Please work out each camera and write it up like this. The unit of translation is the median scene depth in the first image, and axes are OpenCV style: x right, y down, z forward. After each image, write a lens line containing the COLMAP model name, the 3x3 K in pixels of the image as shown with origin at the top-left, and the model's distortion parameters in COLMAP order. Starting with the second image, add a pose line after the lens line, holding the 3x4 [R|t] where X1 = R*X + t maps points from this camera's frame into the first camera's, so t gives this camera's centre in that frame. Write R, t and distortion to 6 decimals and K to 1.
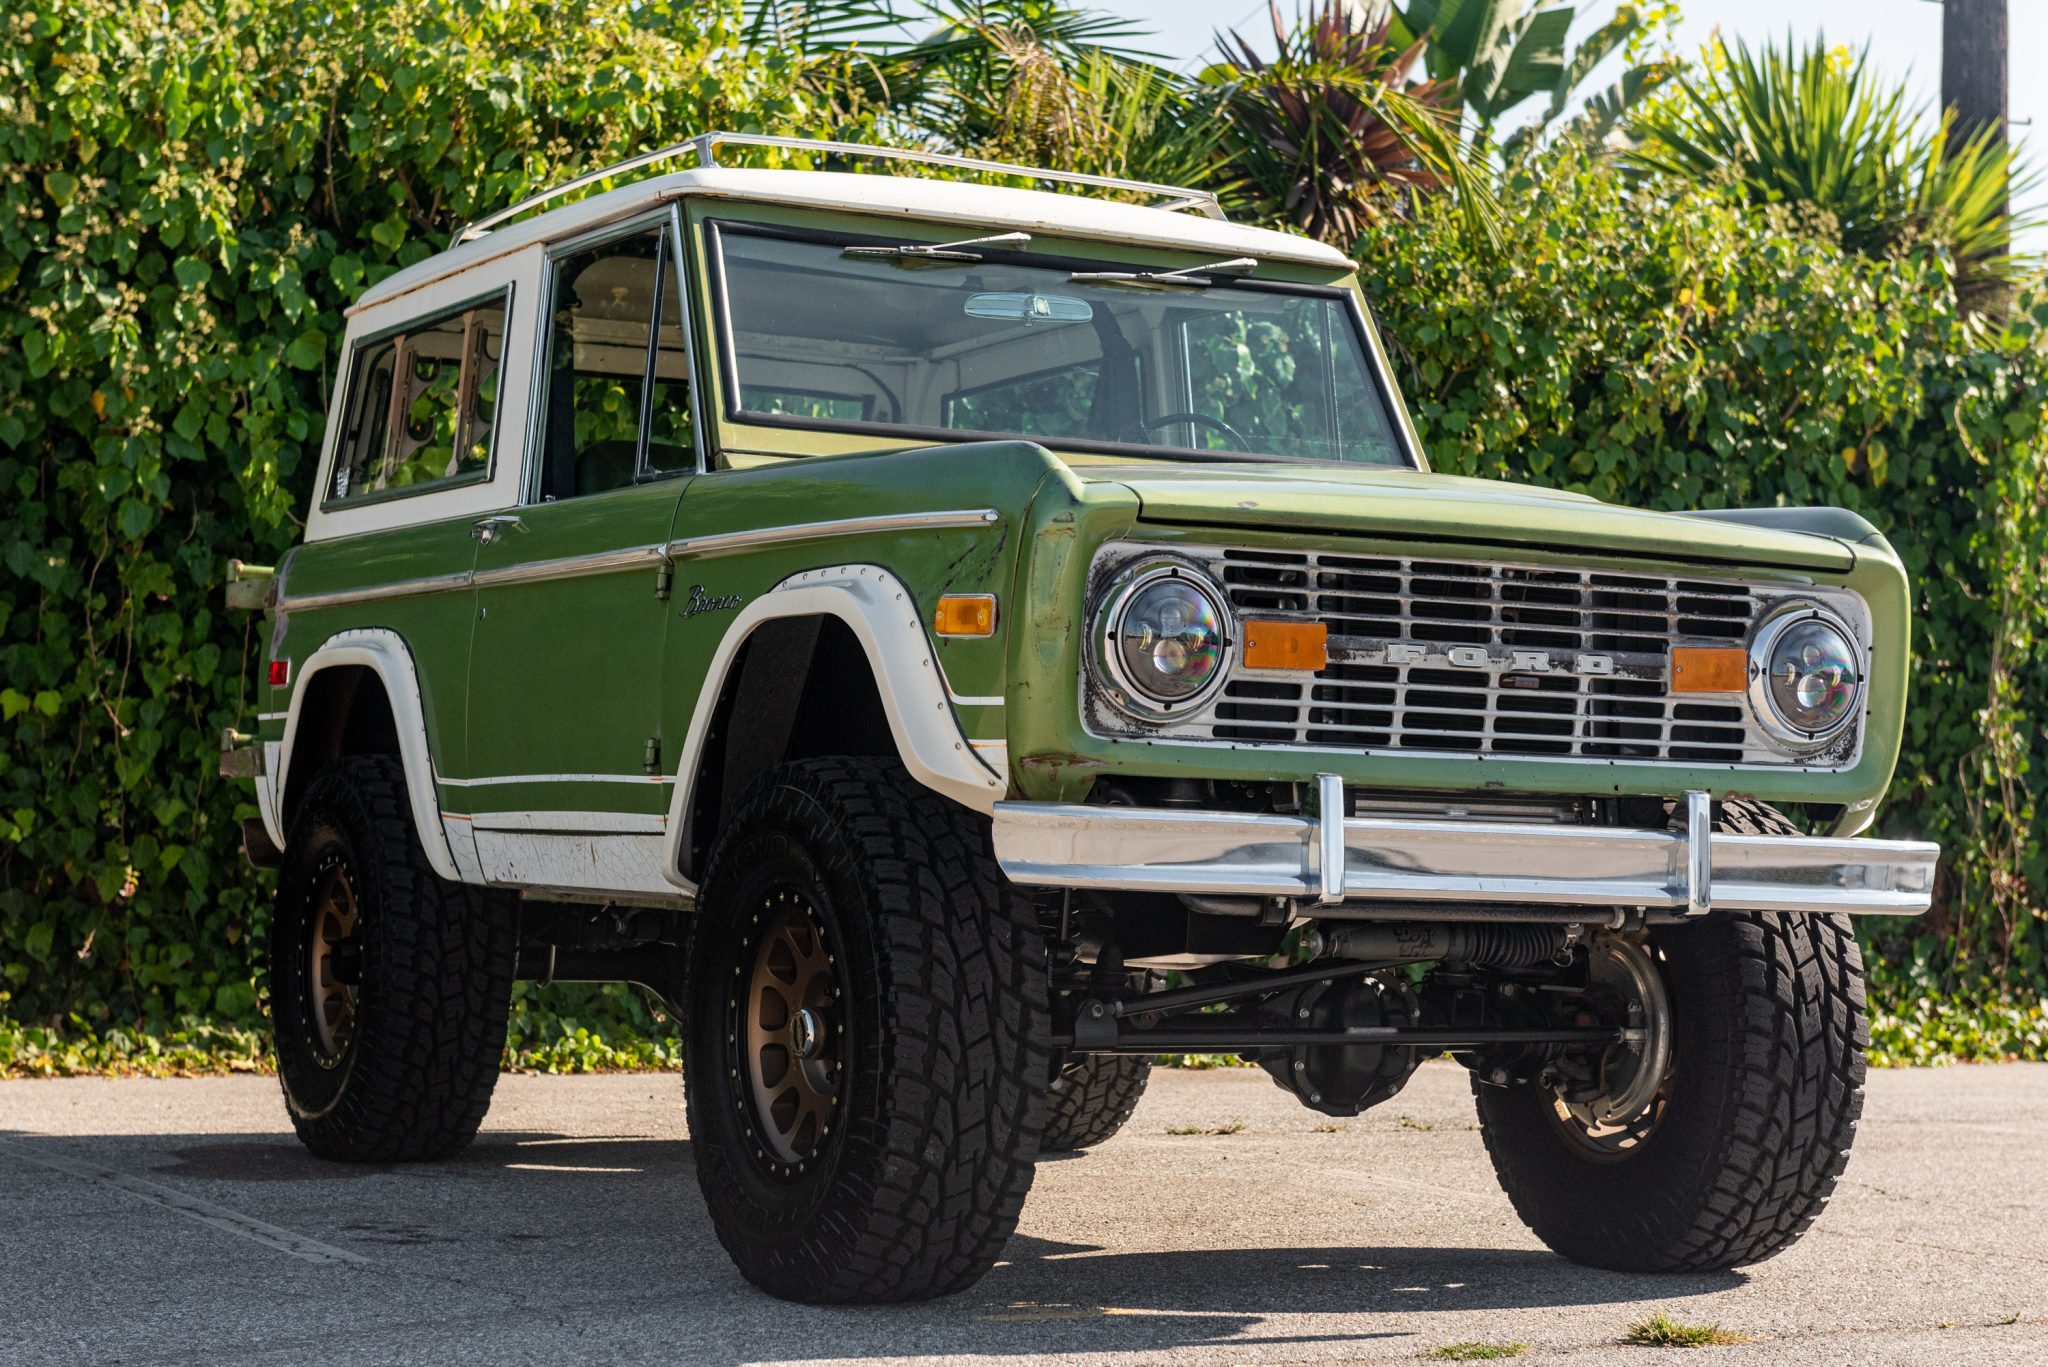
lens RADIAL K [[3866.2, 0, 1024.0], [0, 3866.2, 683.5], [0, 0, 1]] dist [0.003522, -0.234785]
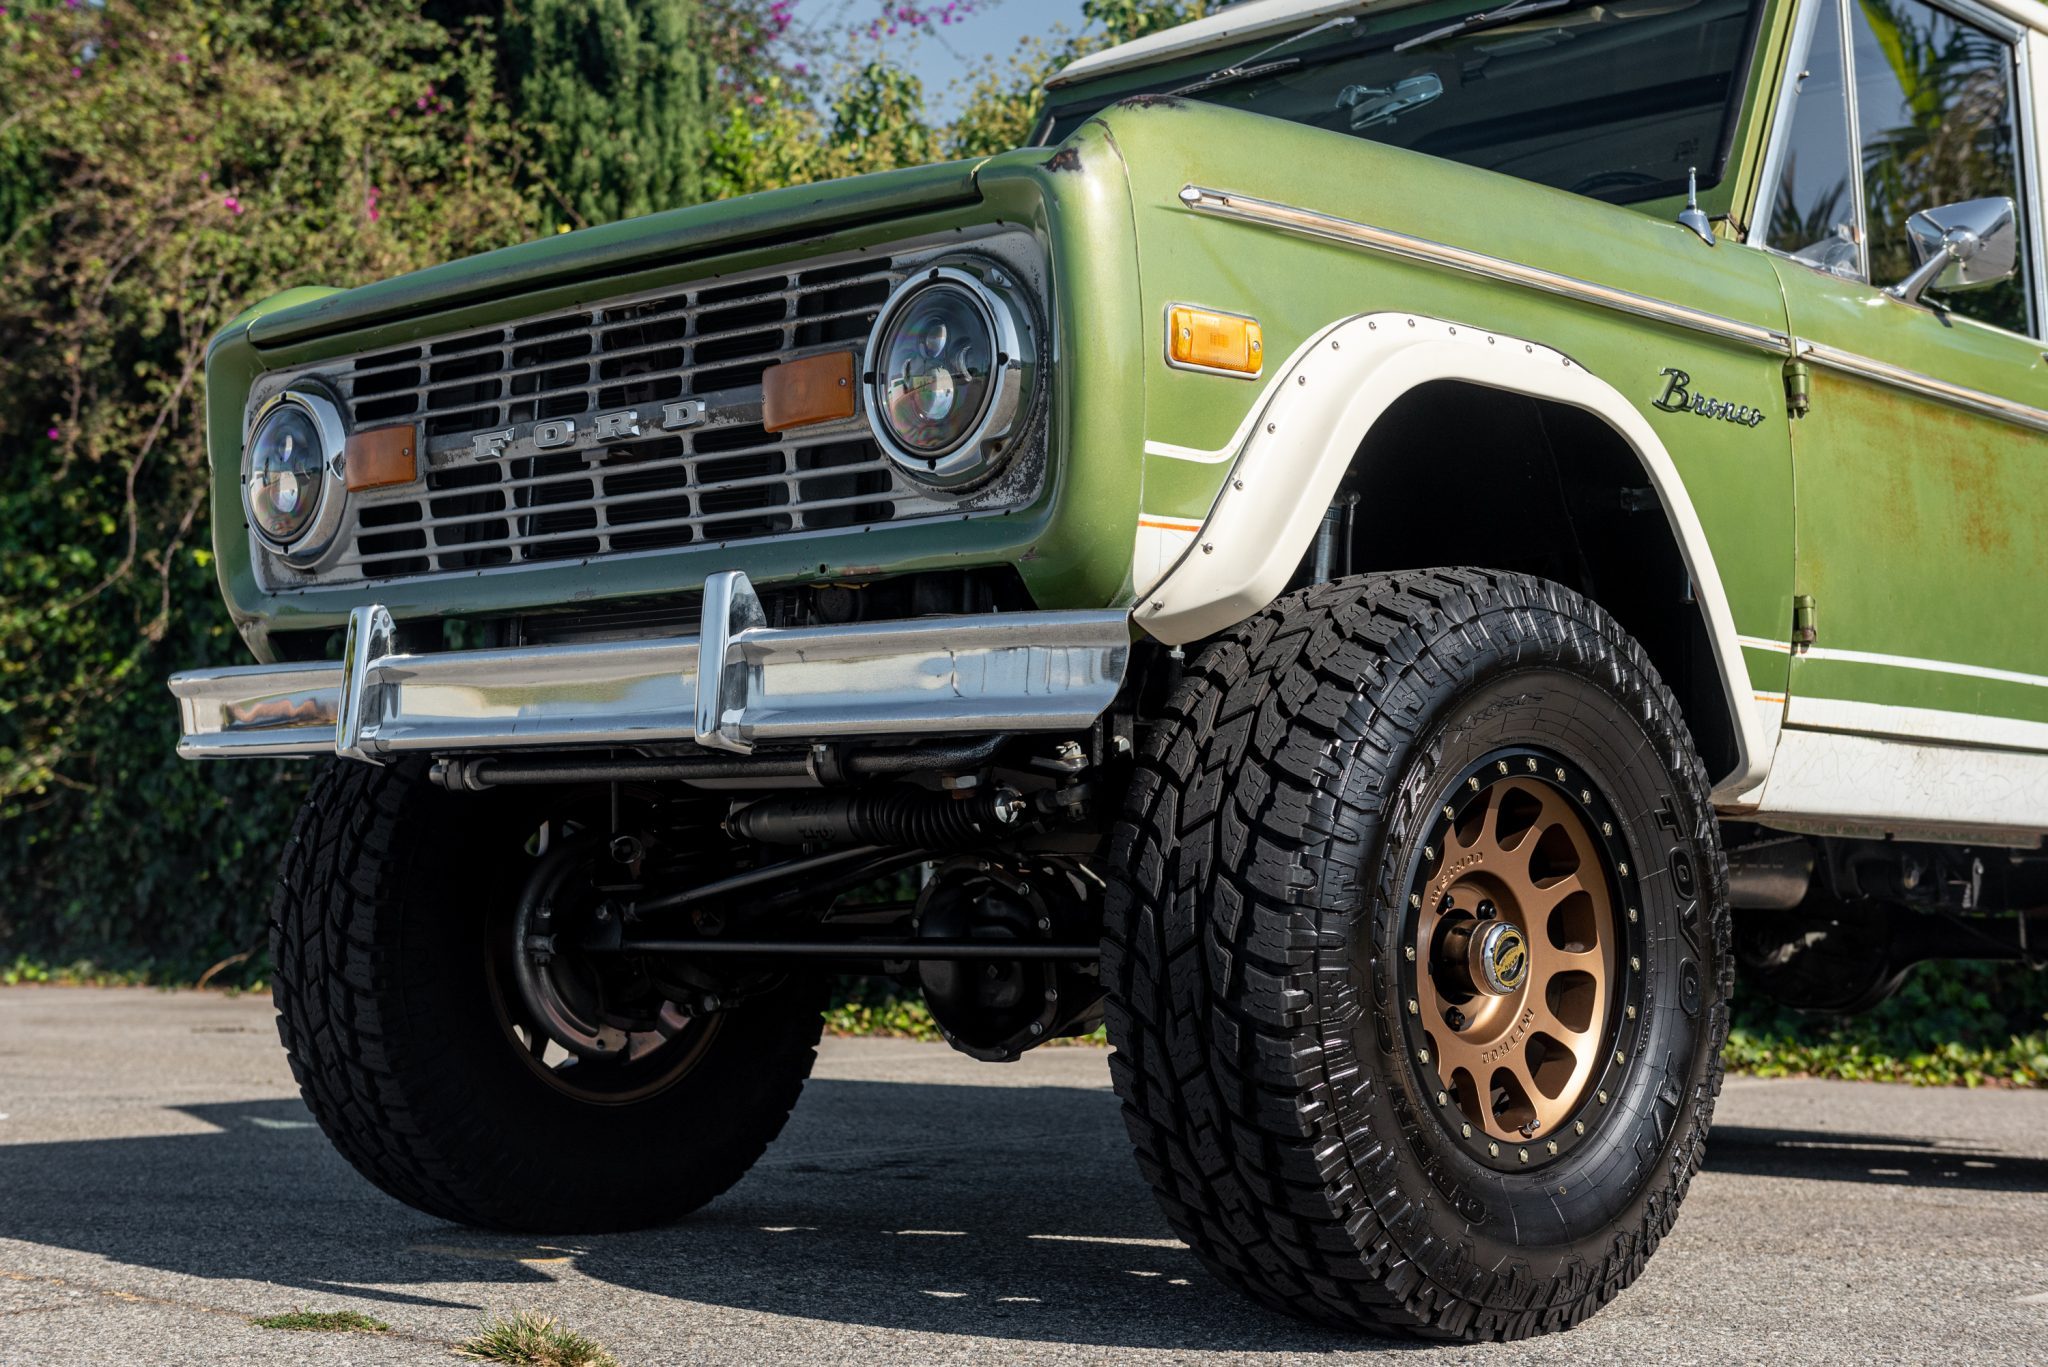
lens RADIAL K [[3047.0, 0, 1025.6], [0, 3047.0, 676.1], [0, 0, 1]] dist [-0.021022, 0.084809]
pose [[0.345155, -0.096210, -0.933601, 0.703519], [0.038888, 0.995344, -0.088196, 0.097551], [0.937740, -0.005864, 0.347289, 0.870522]]
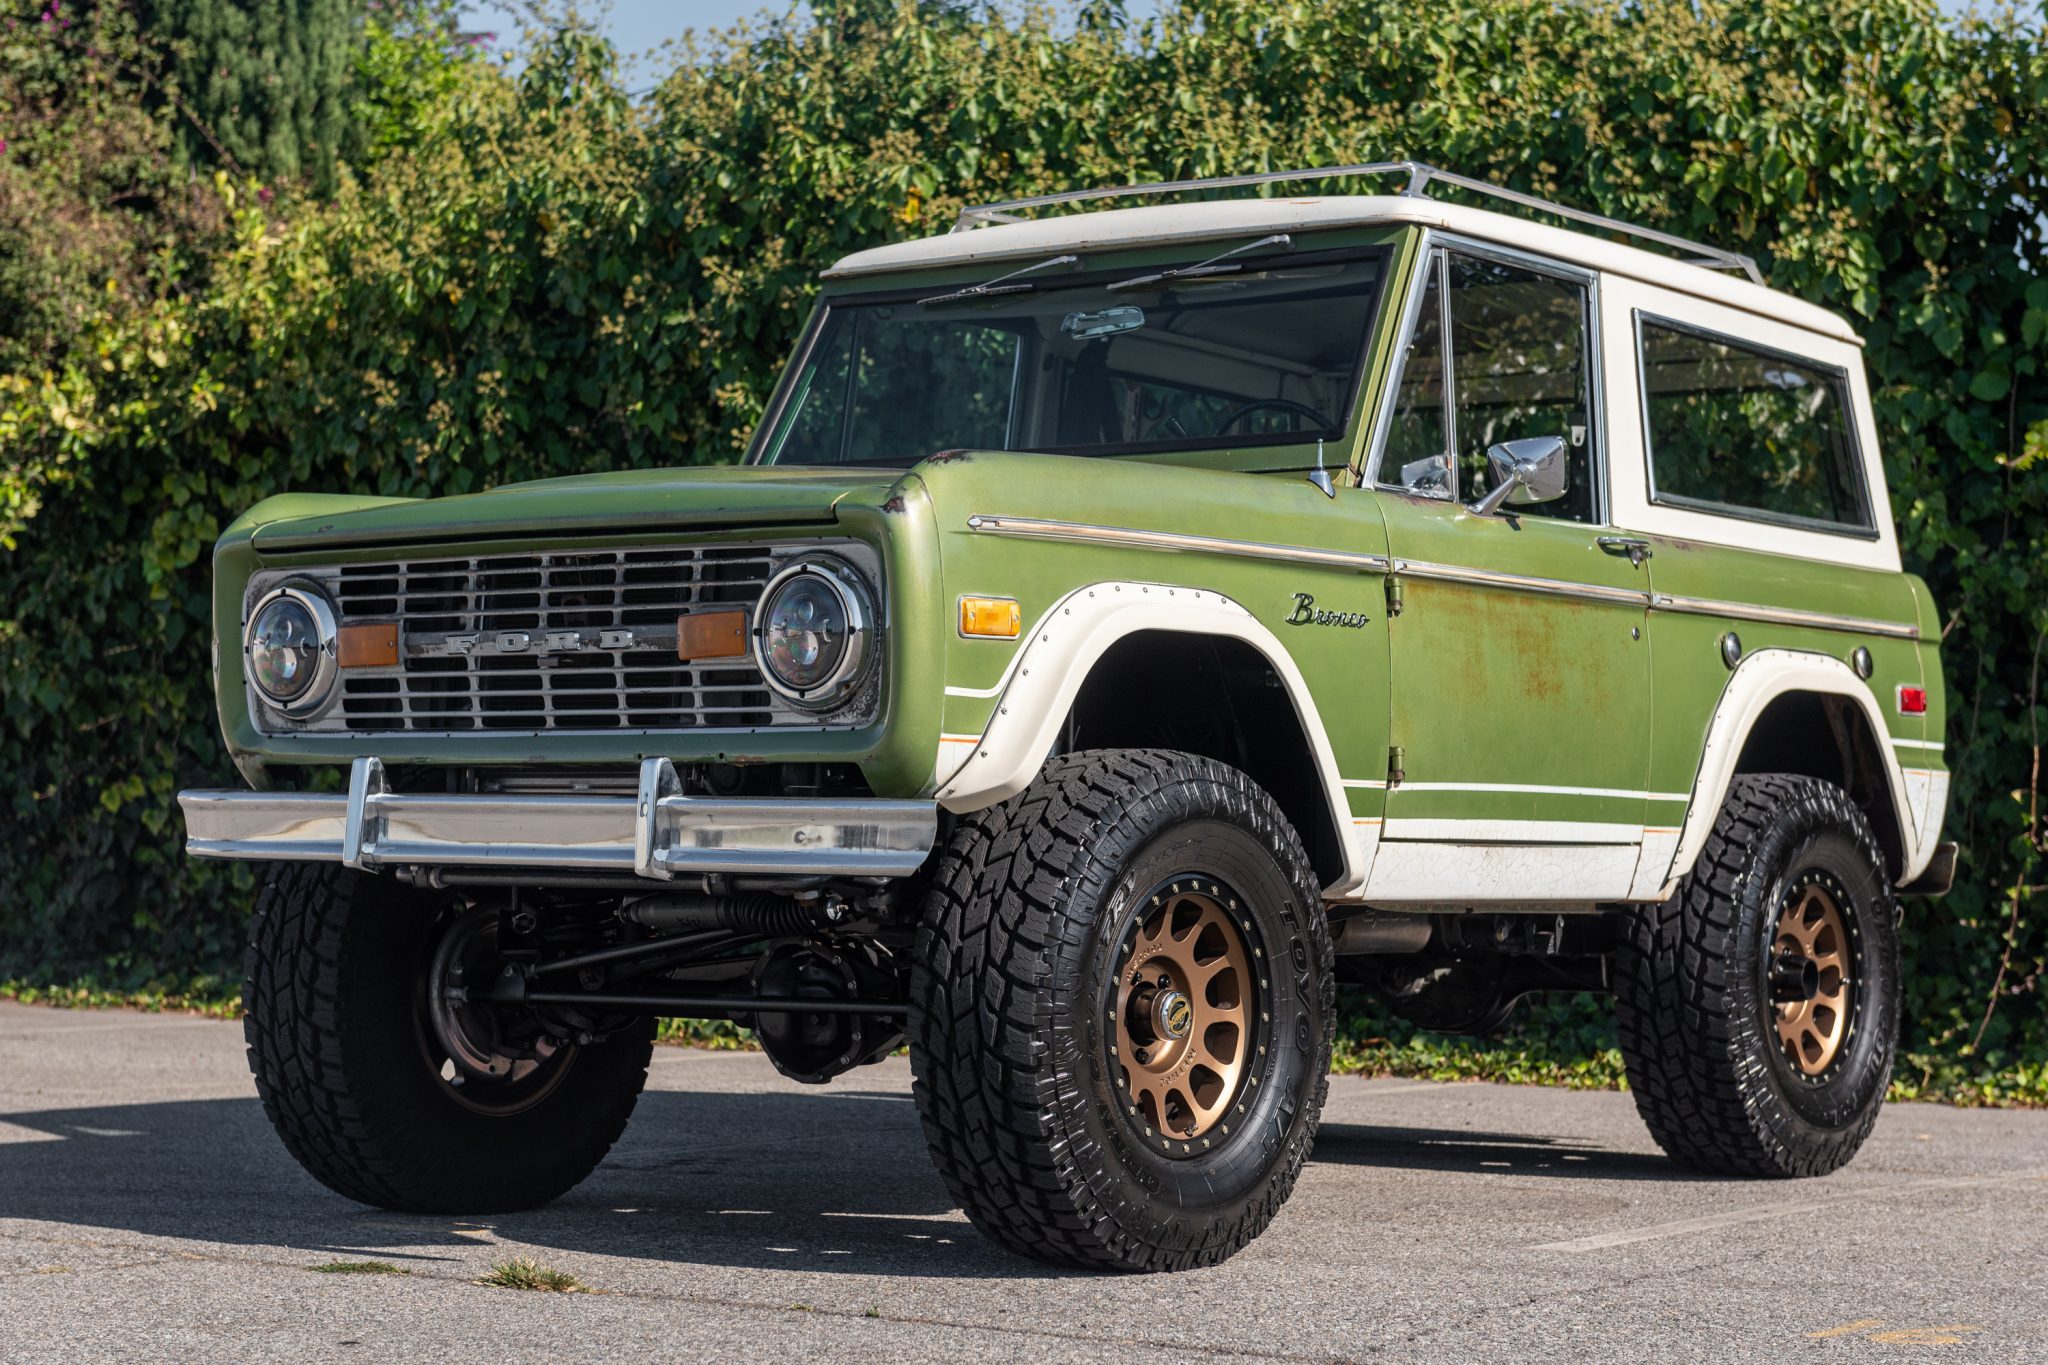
lens RADIAL K [[3866.2, 0, 1024.0], [0, 3866.2, 682.5], [0, 0, 1]] dist [0.003522, -0.234785]
pose [[0.440337, -0.063837, -0.895560, 1.139299], [0.037680, 0.997904, -0.052605, 0.066324], [0.897042, -0.010581, 0.441819, 0.644701]]
